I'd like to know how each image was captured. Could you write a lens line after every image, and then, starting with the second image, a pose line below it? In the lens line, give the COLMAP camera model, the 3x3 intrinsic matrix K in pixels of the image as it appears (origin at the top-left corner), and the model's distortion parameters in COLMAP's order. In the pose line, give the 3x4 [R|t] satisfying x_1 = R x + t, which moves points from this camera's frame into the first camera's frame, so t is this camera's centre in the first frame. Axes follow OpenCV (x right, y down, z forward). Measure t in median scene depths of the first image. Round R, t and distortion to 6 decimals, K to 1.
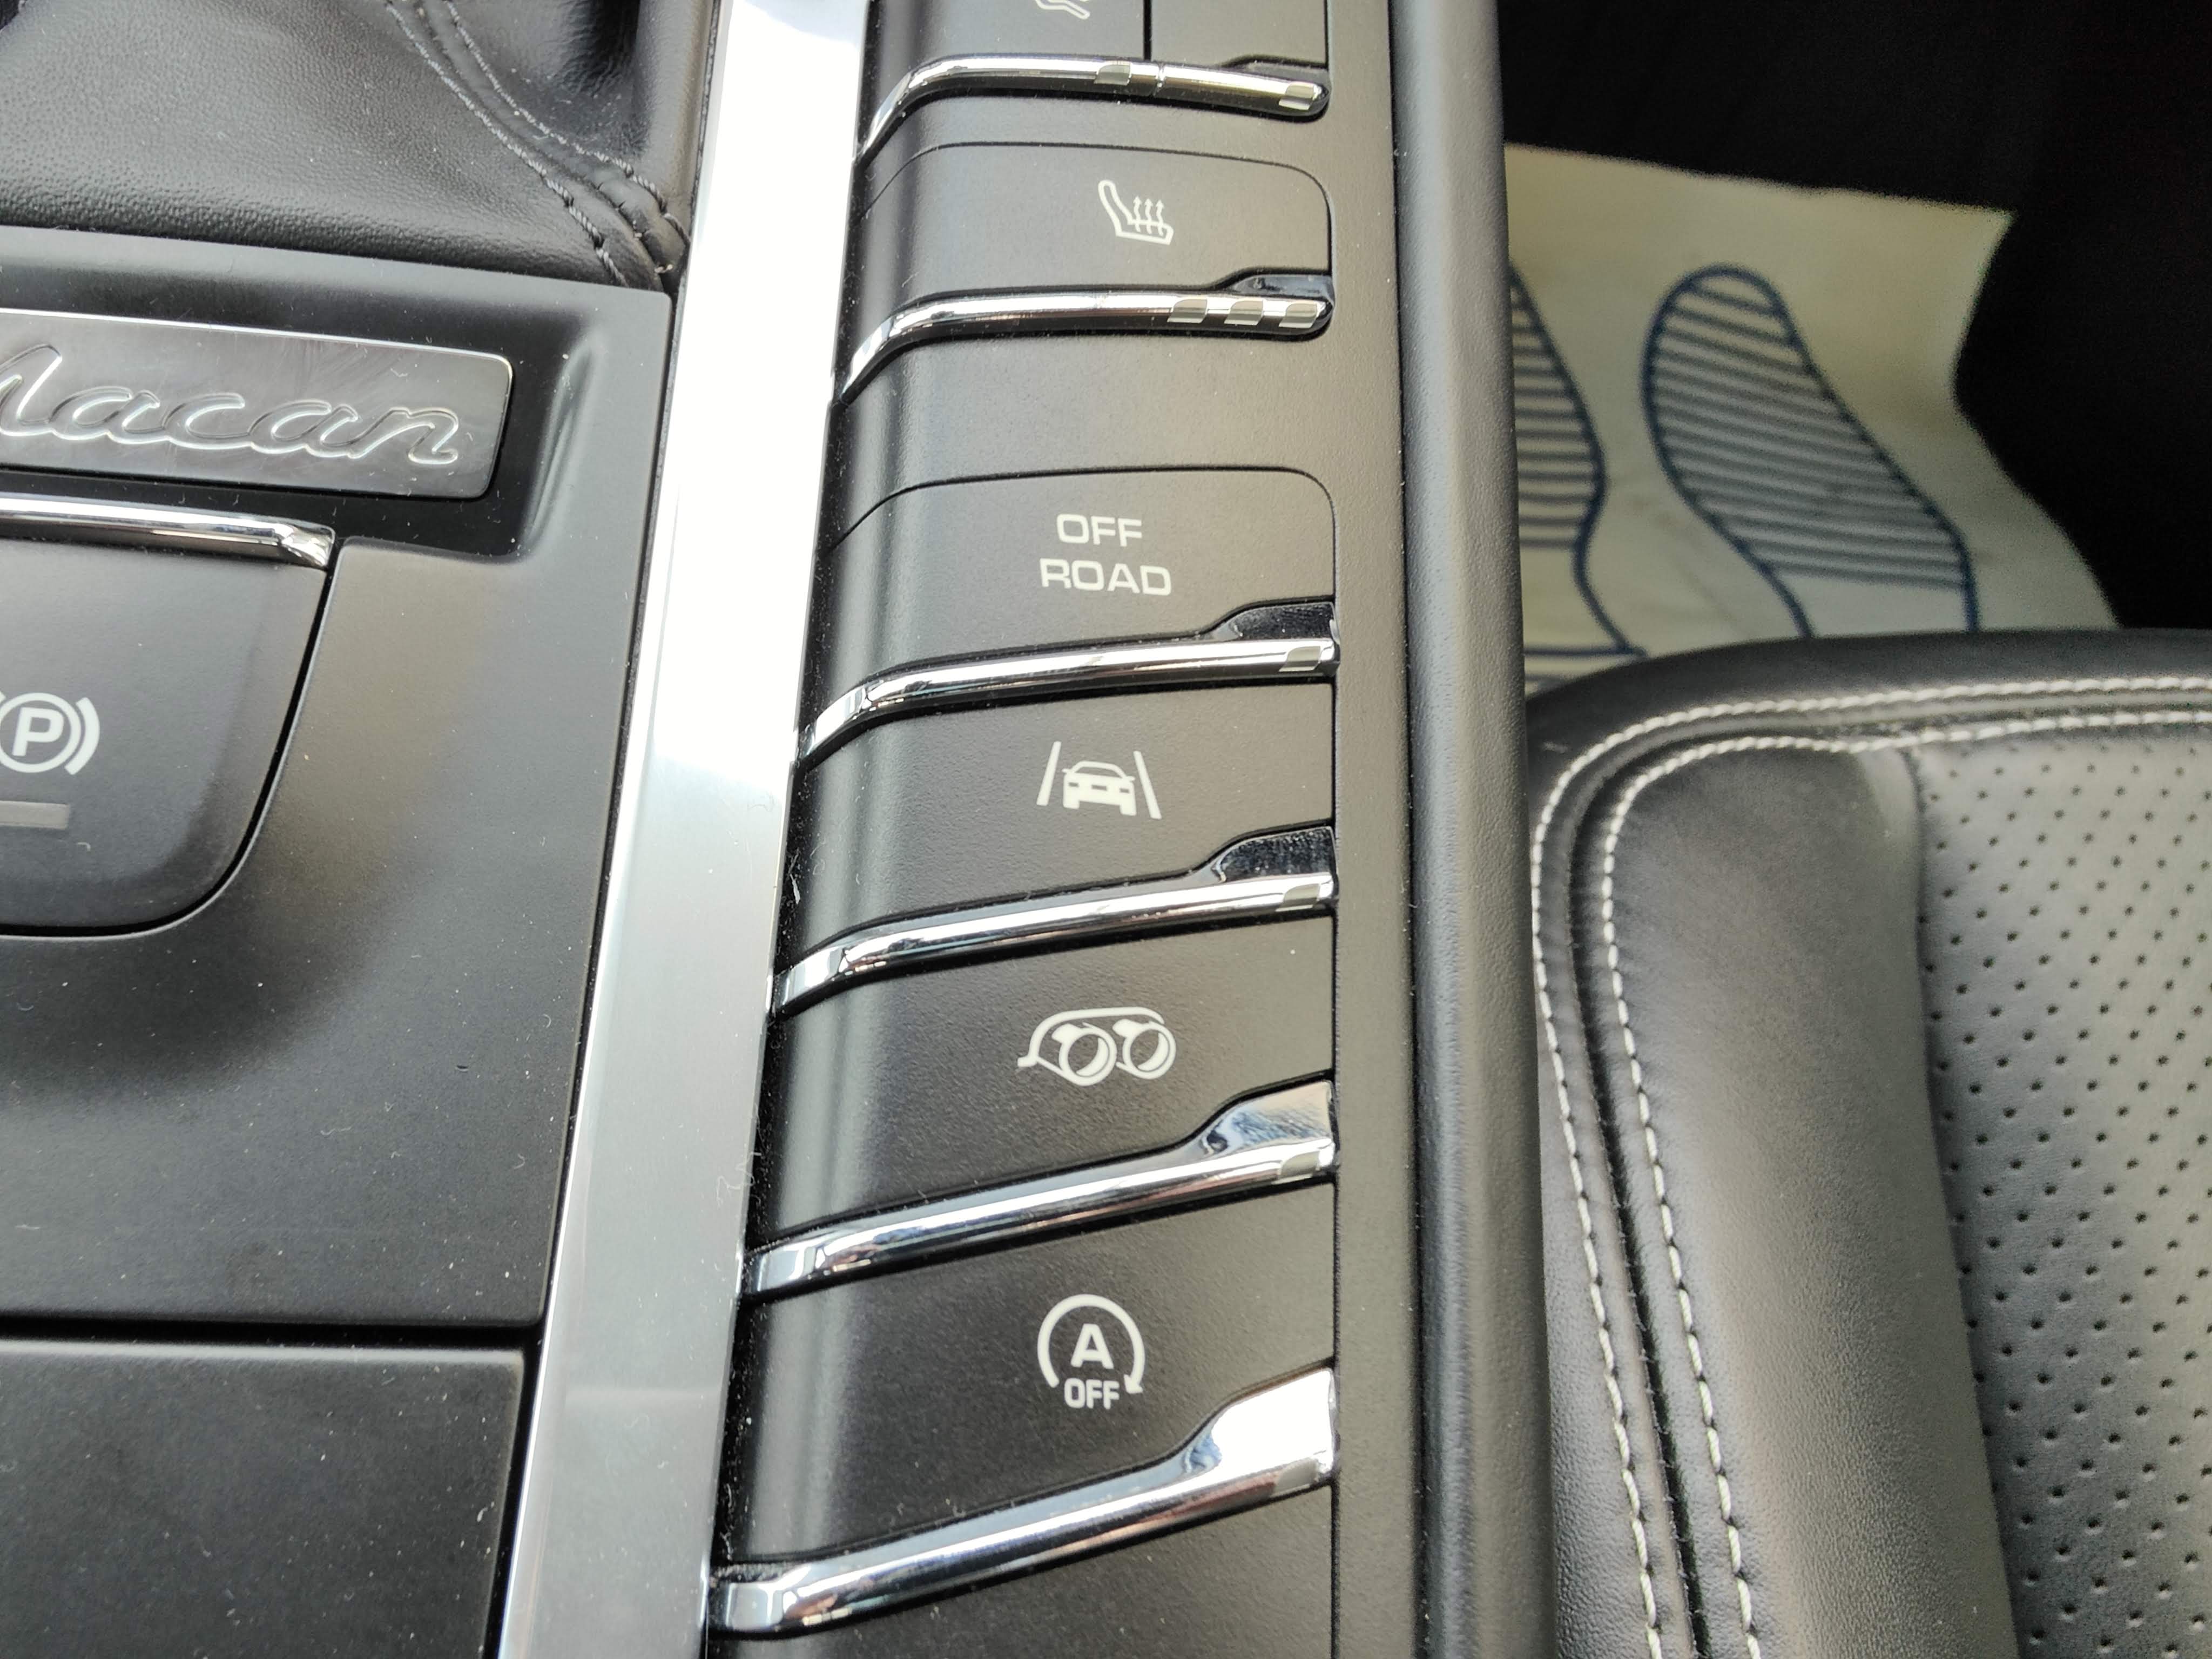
lens RADIAL K [[1741.9, 0, 796.0], [0, 1741.9, 843.8], [0, 0, 1]] dist [0.003243, 0.002058]
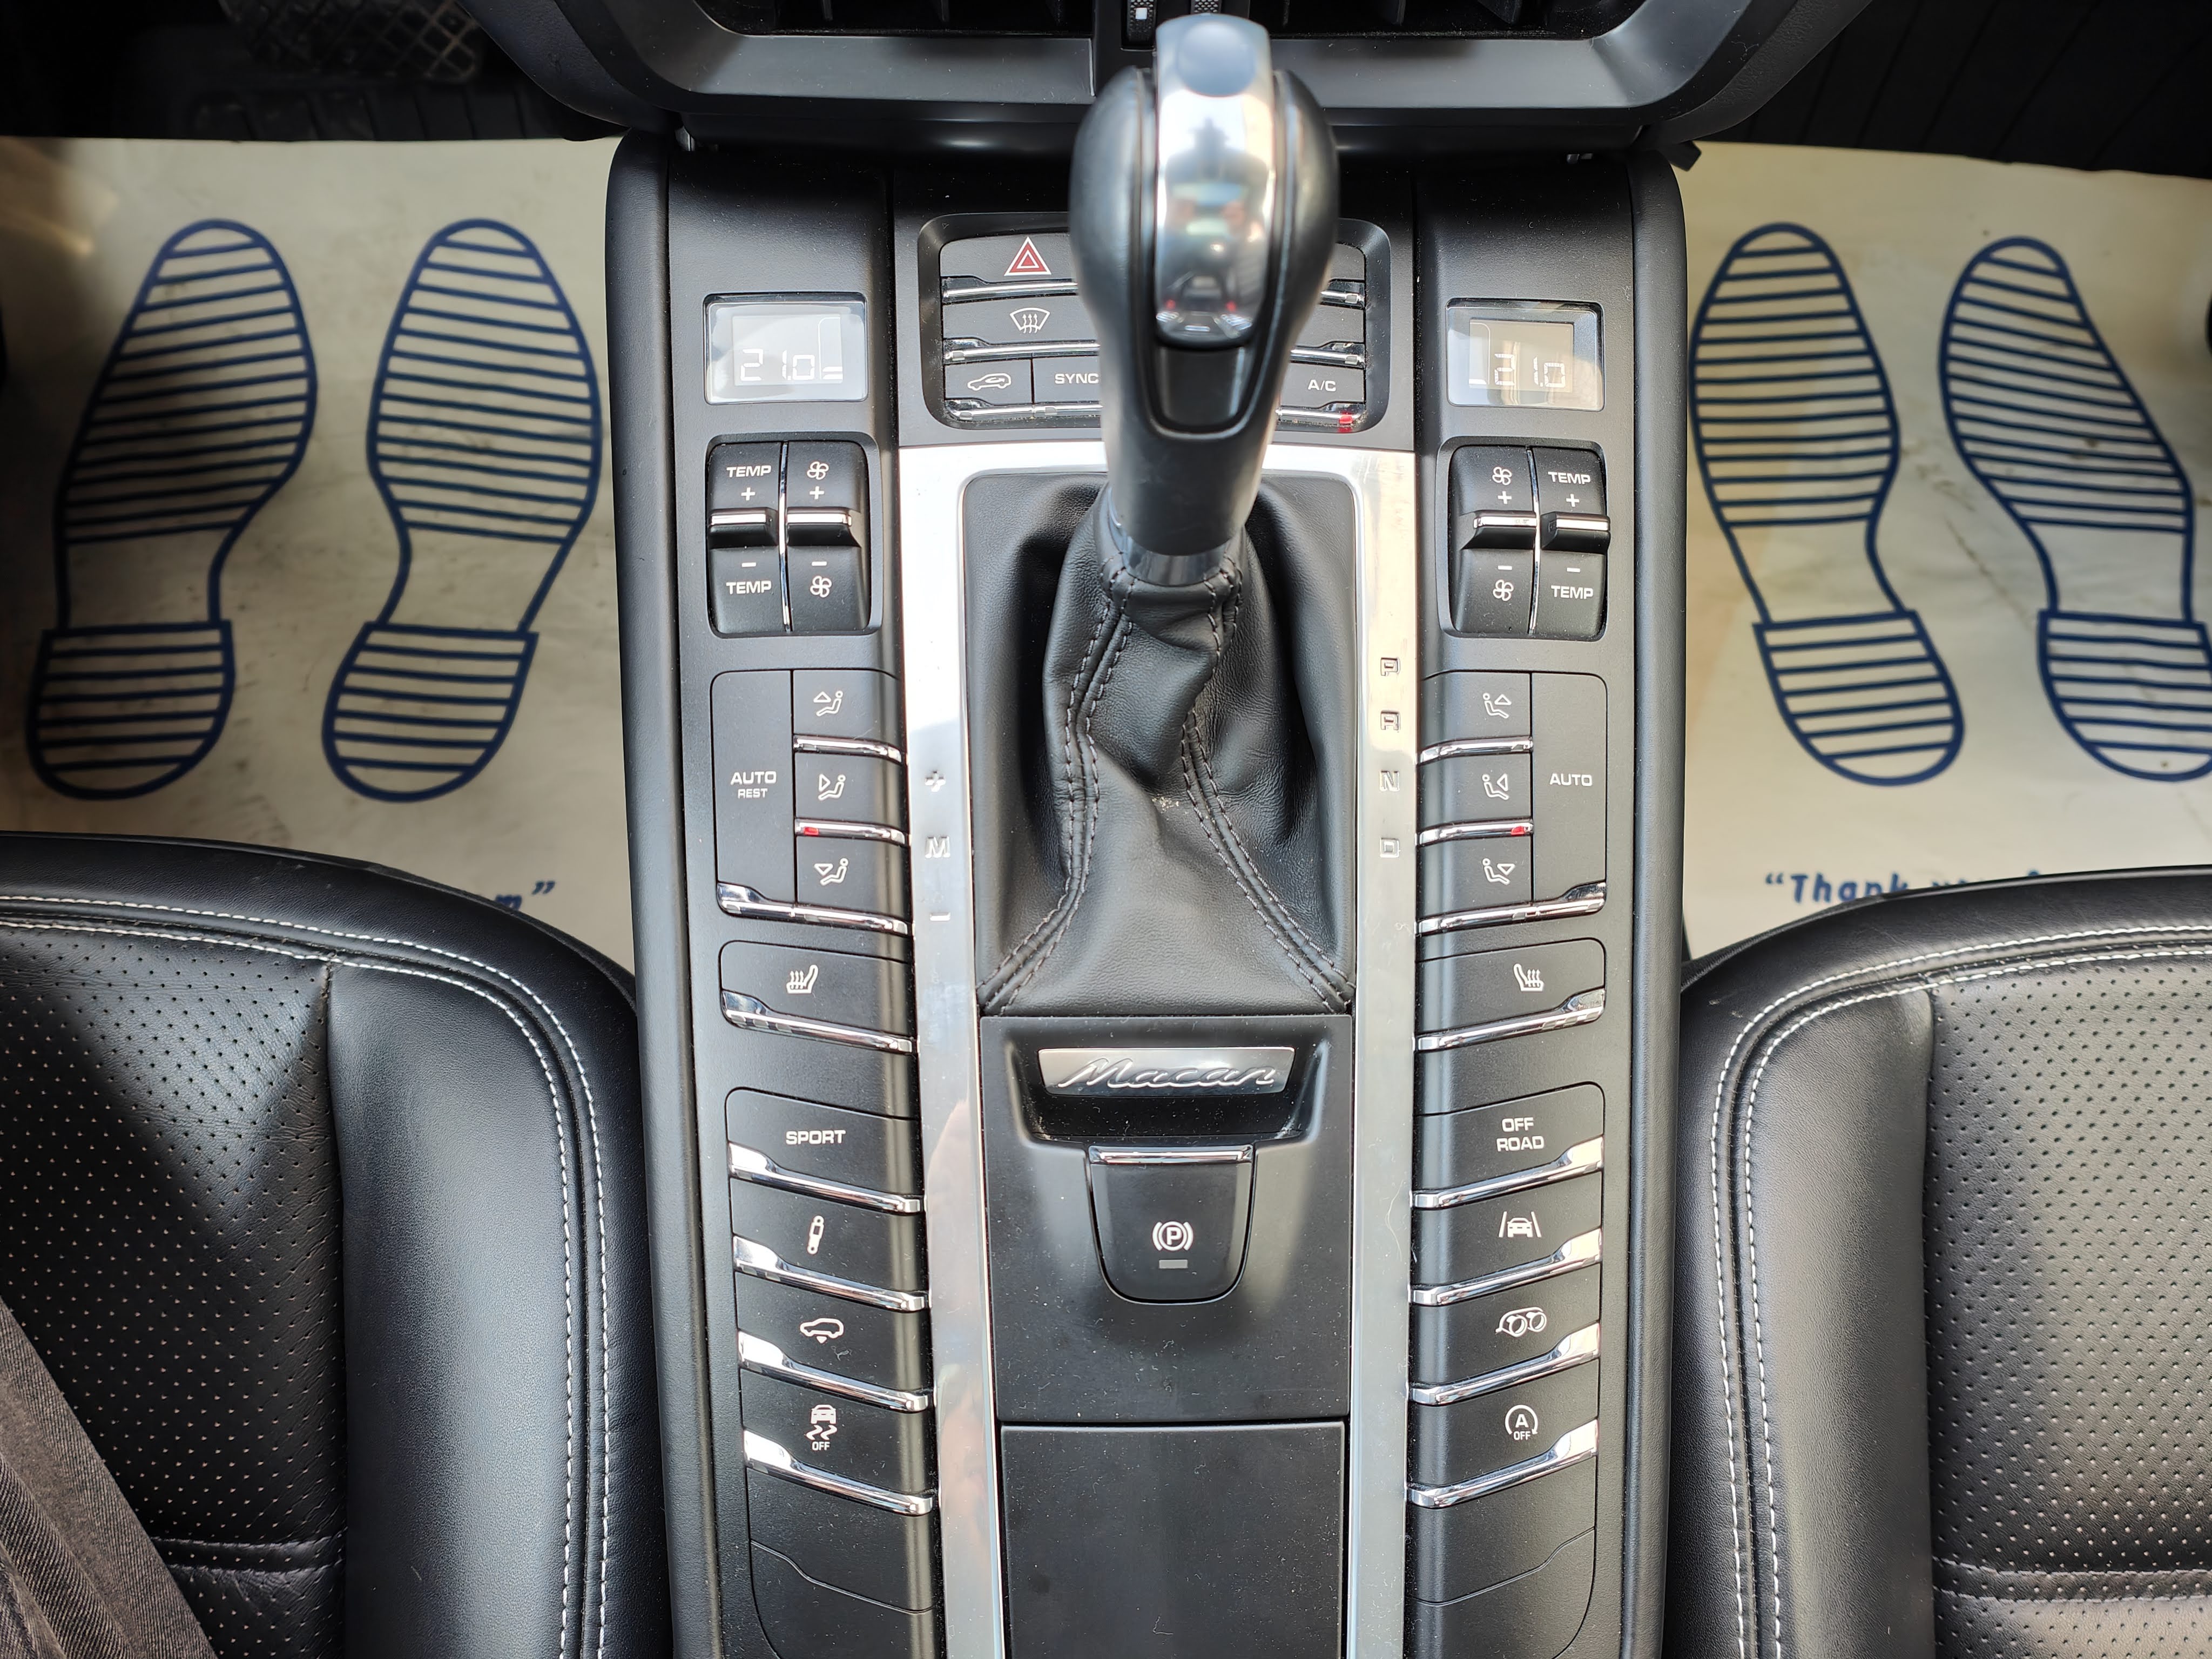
lens RADIAL K [[1681.6, 0, 1106.0], [0, 1681.6, 829.5], [0, 0, 1]] dist [0.011540, -0.000221]
pose [[0.997604, -0.045385, -0.052216, -0.295011], [0.054207, 0.981739, 0.182347, -1.066402], [0.042986, -0.184740, 0.981847, -1.454822]]
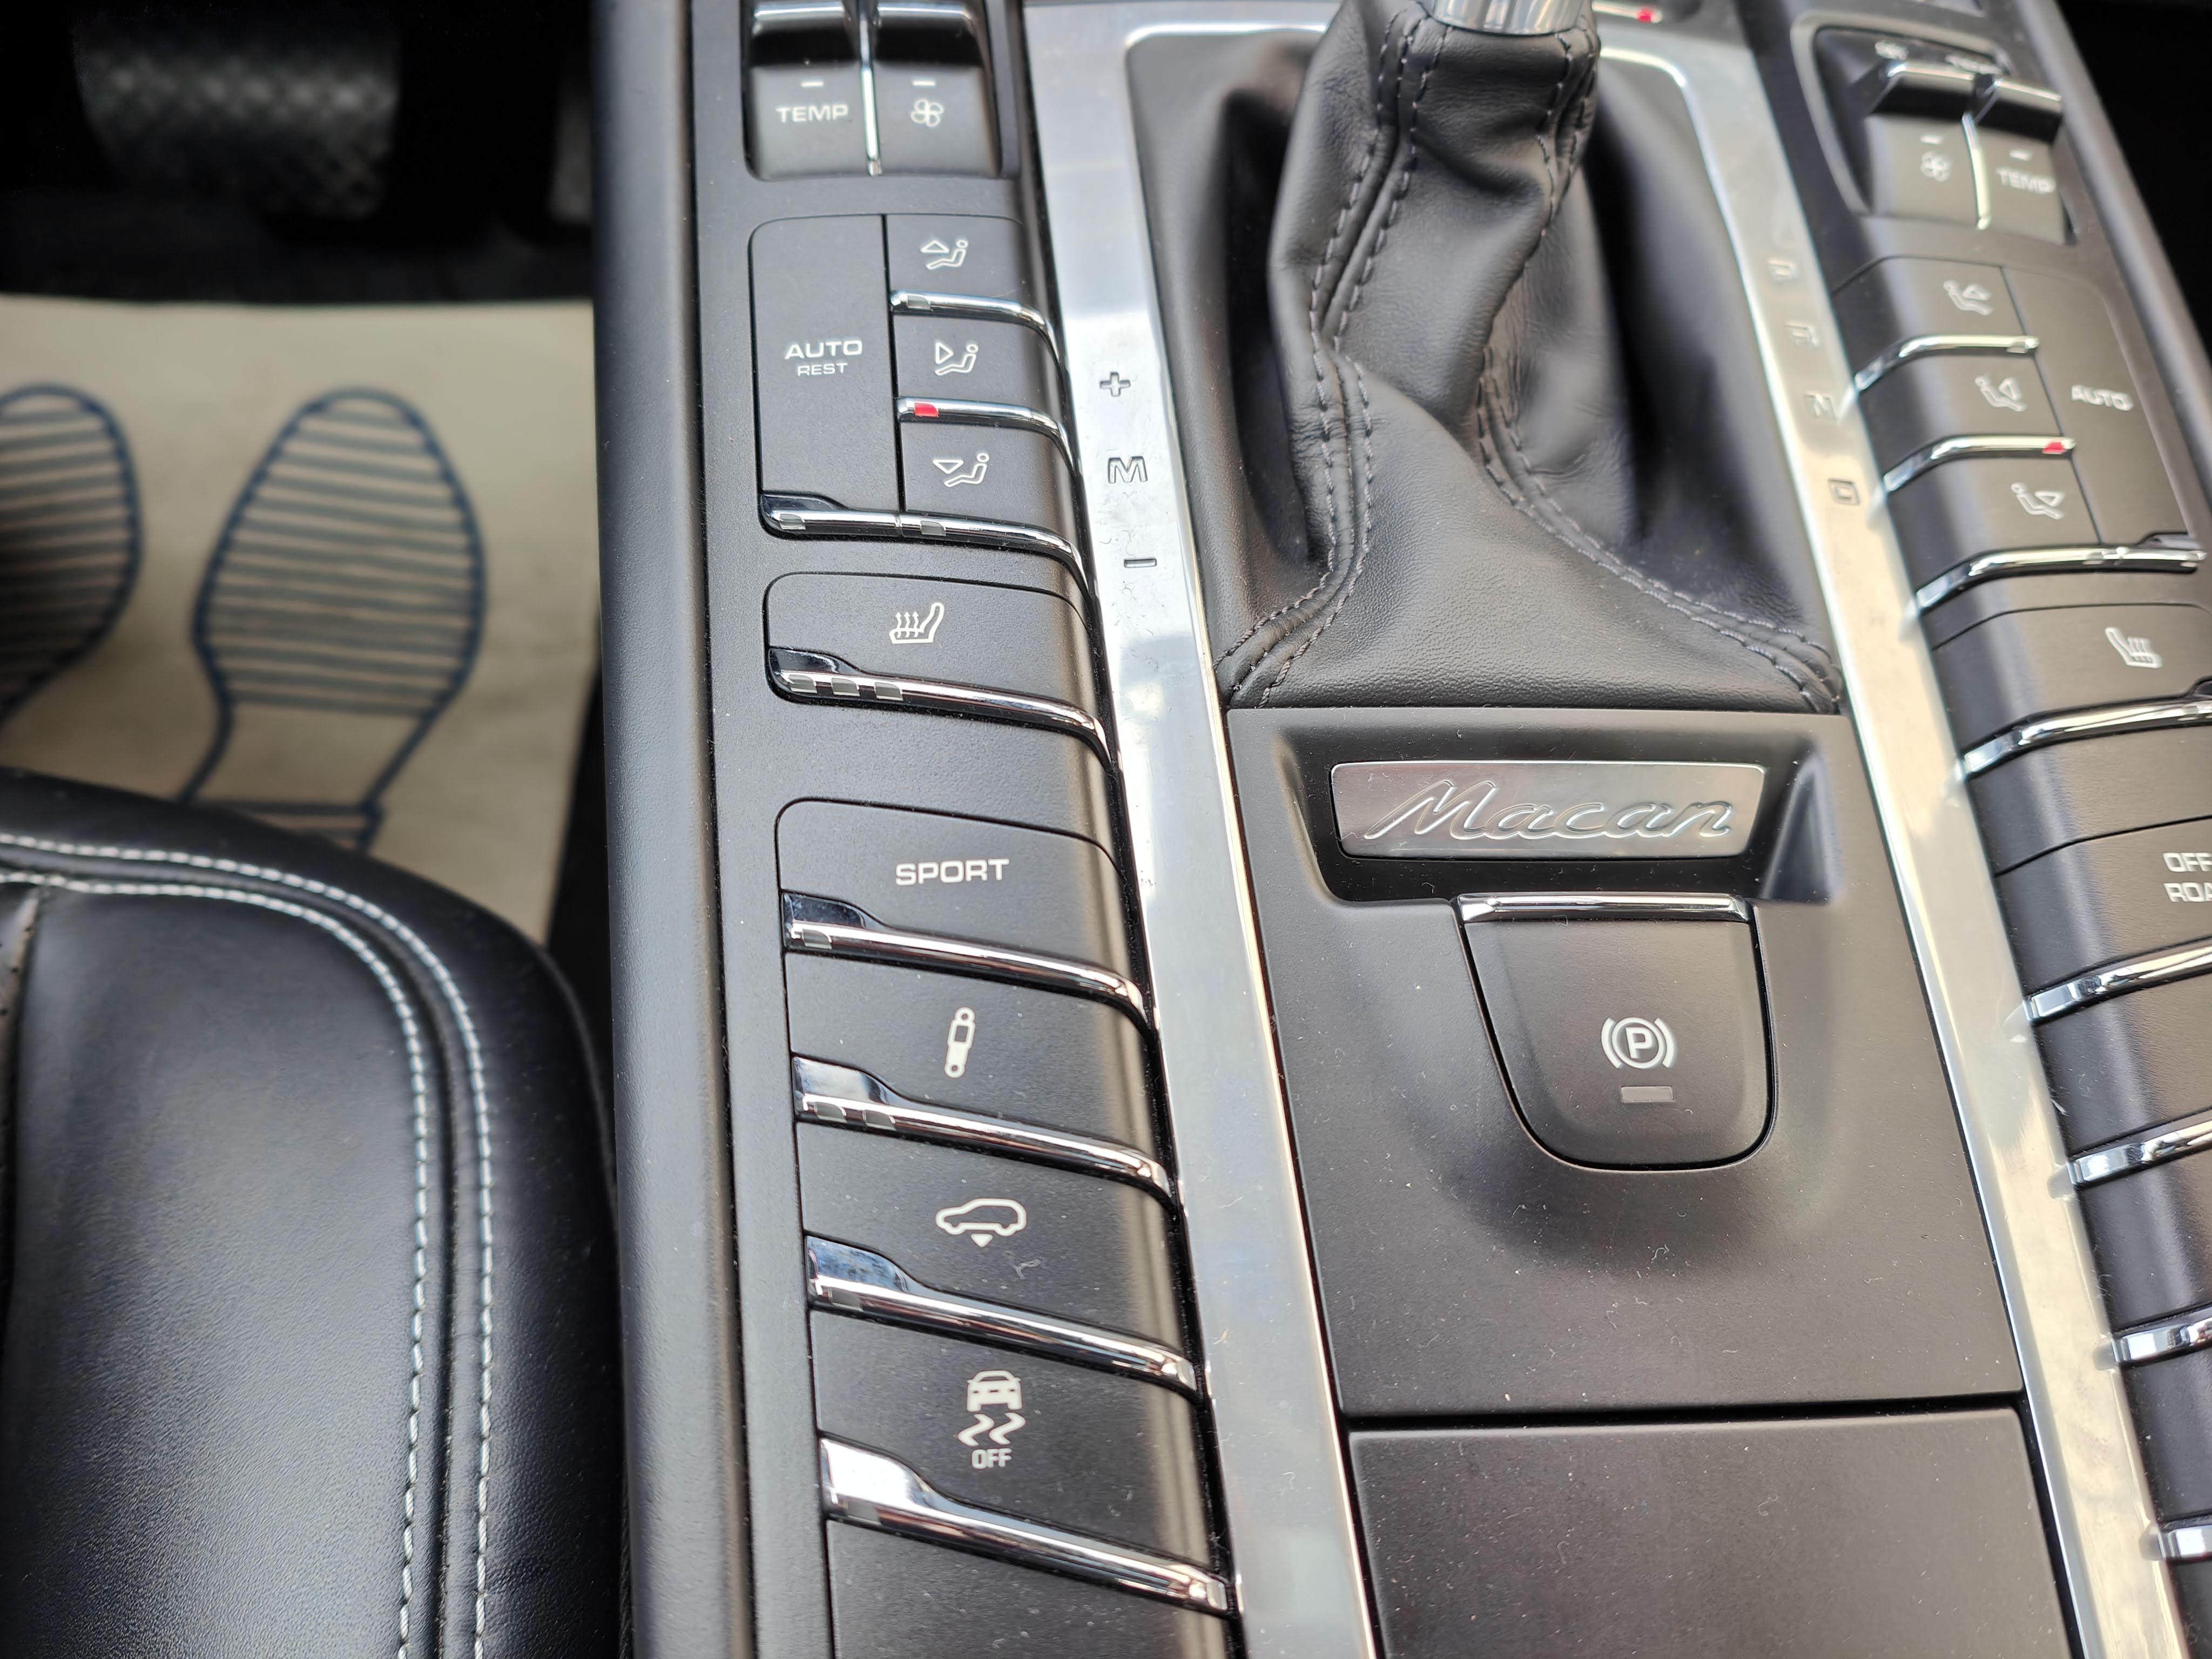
lens RADIAL K [[1715.5, 0, 1093.8], [0, 1715.5, 822.4], [0, 0, 1]] dist [0.008346, 0.000228]
pose [[0.996952, -0.063556, 0.045243, -0.807658], [0.067732, 0.992909, -0.097693, -0.117646], [-0.038713, 0.100459, 0.994188, -0.477167]]
